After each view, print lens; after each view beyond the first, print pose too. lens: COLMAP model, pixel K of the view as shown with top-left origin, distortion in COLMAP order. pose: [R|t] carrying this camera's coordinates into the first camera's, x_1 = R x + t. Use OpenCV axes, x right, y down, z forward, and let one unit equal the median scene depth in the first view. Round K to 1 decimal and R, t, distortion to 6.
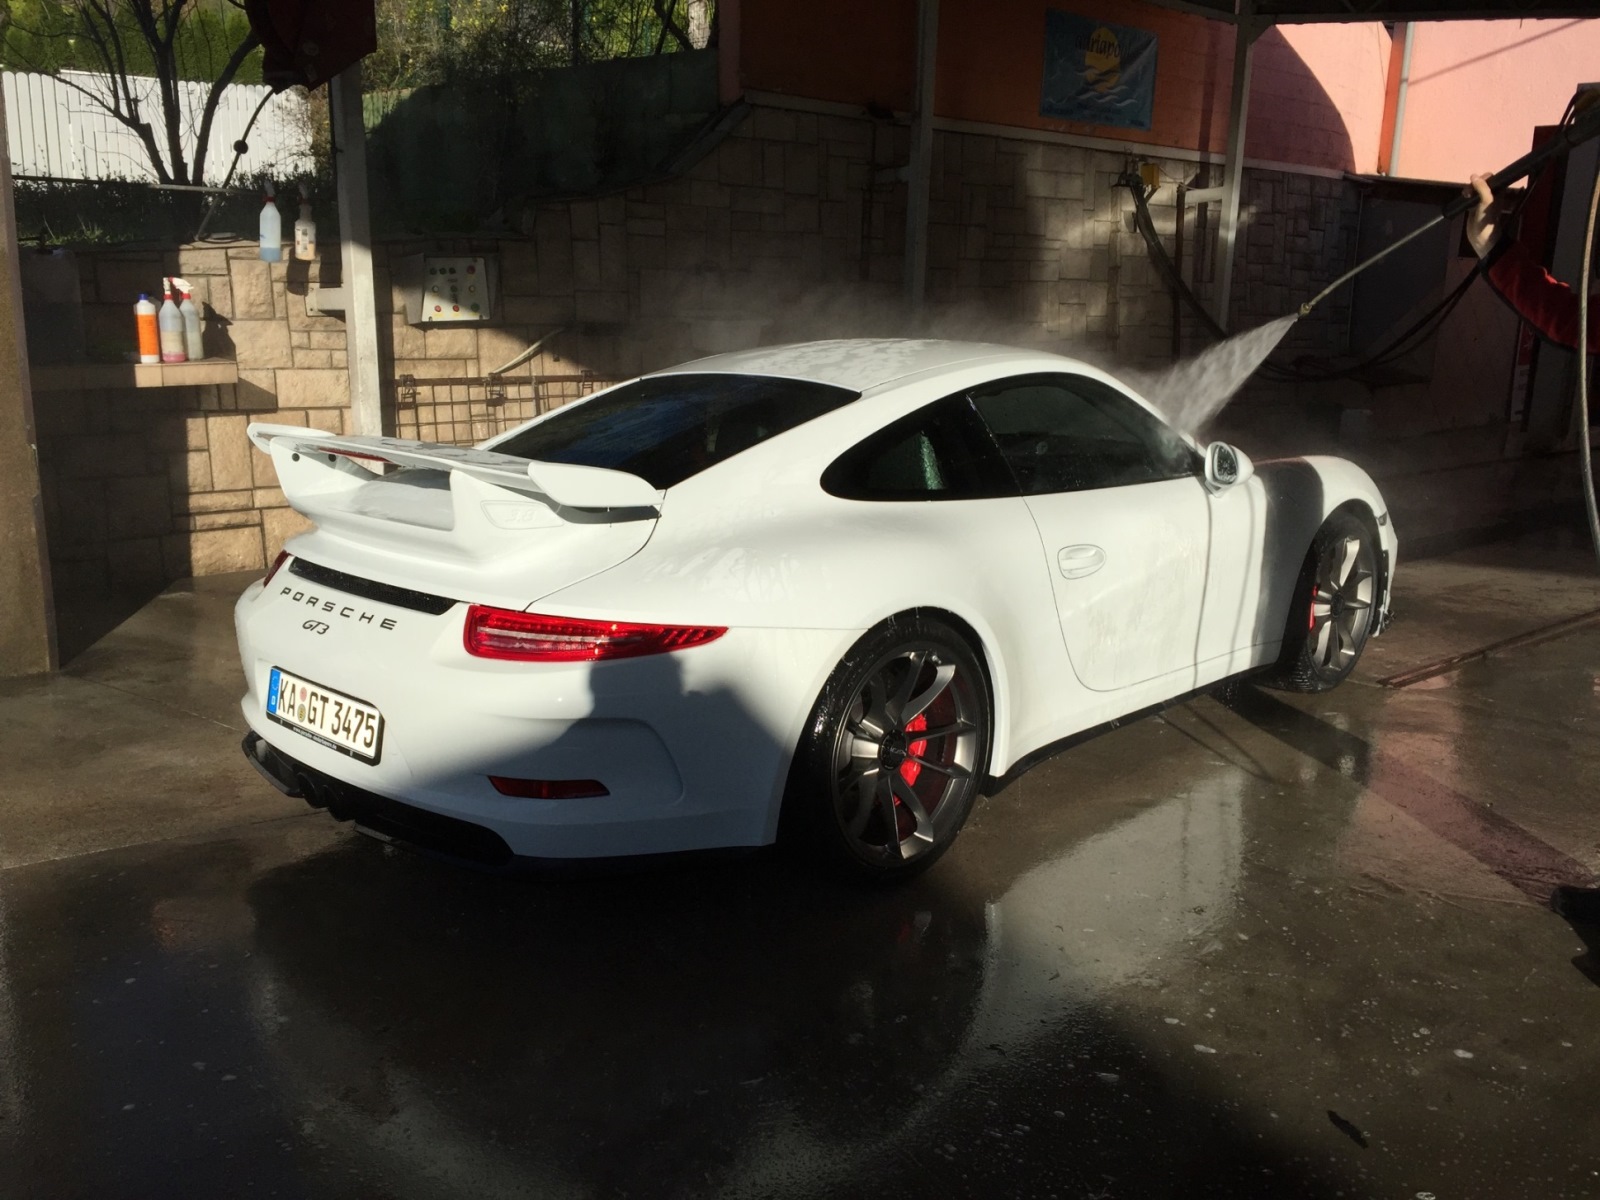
lens RADIAL K [[1337.8, 0, 800.0], [0, 1337.8, 600.0], [0, 0, 1]] dist [0.005446, 0.001645]
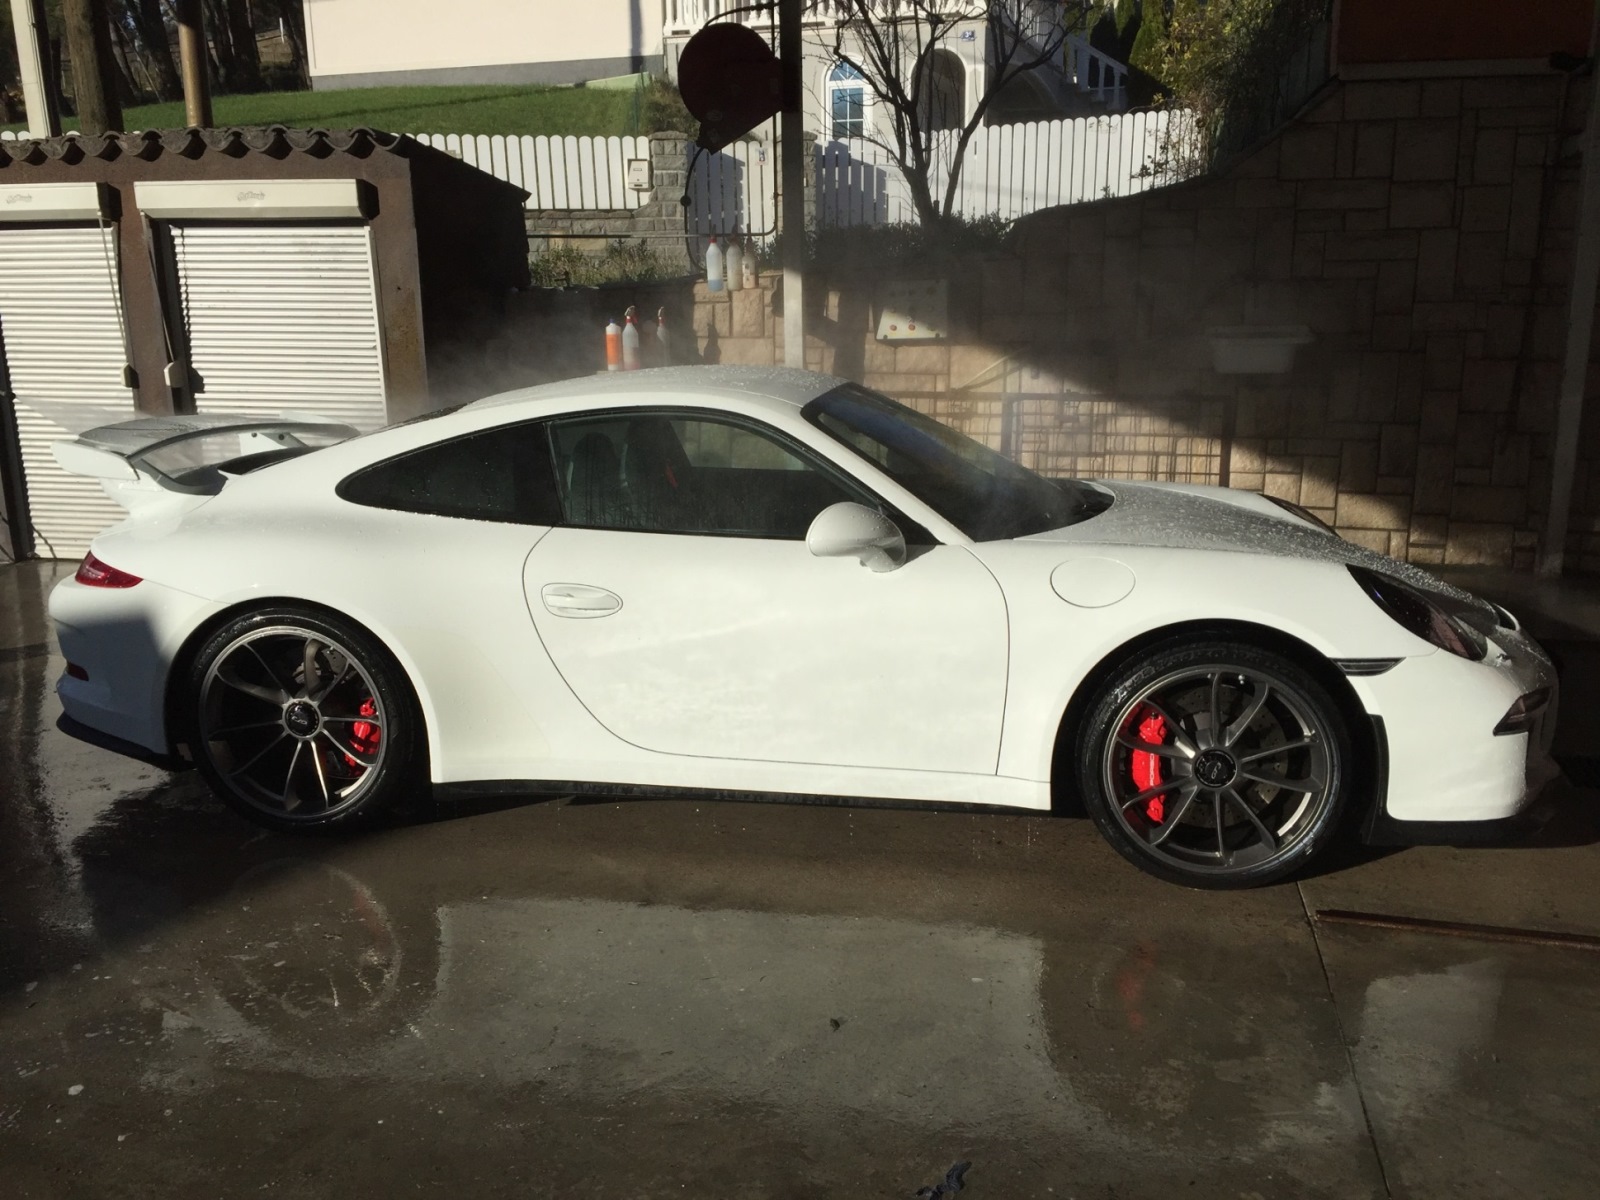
lens RADIAL K [[1337.8, 0, 800.0], [0, 1337.8, 600.0], [0, 0, 1]] dist [0.005446, 0.001645]
pose [[0.593988, 0.162037, -0.787986, 0.579237], [-0.162602, 0.983470, 0.079665, -0.073252], [0.787869, 0.080808, 0.610518, 0.289599]]
